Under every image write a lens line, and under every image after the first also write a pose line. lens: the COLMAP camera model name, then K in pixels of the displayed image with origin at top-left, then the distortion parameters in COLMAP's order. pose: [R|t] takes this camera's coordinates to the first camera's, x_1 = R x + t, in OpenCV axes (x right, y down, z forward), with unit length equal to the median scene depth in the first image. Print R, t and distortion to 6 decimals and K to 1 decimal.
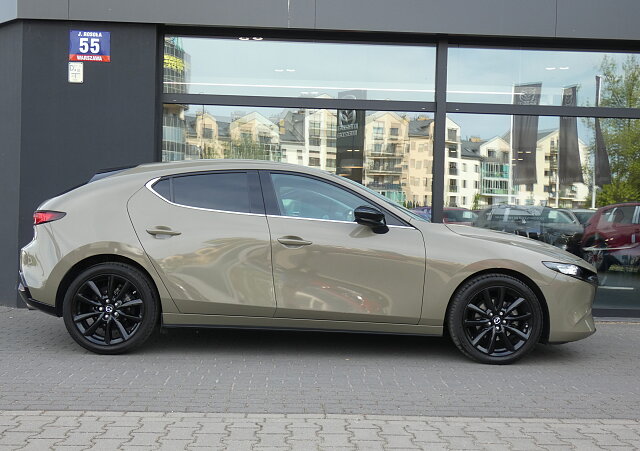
lens RADIAL K [[1027.8, 0, 320.0], [0, 1027.8, 225.5], [0, 0, 1]] dist [0.030683, 0.101944]
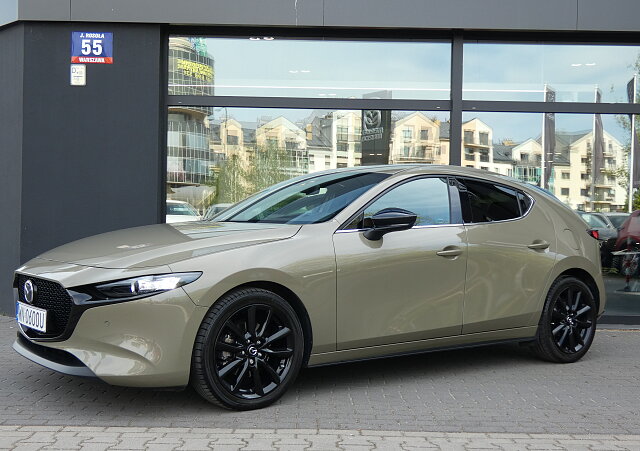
lens RADIAL K [[1027.8, 0, 320.0], [0, 1027.8, 225.5], [0, 0, 1]] dist [0.030683, 0.101944]
pose [[0.998909, -0.008907, -0.045840, 0.022577], [0.008505, 0.999924, -0.008937, 0.002617], [0.045916, 0.008537, 0.998909, 0.026956]]
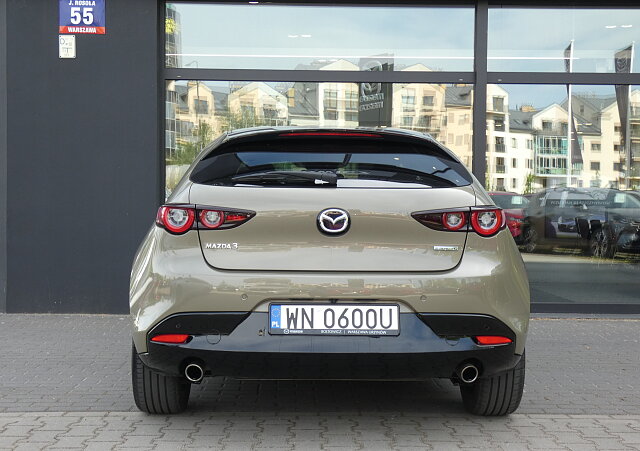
lens RADIAL K [[1357.6, 0, 305.3], [0, 1357.6, 226.6], [0, 0, 1]] dist [0.051049, 0.721737]
pose [[0.999689, -0.016354, -0.018848, -0.008356], [0.016459, 0.999850, 0.005463, 0.002089], [0.018756, -0.005772, 0.999807, -0.110791]]
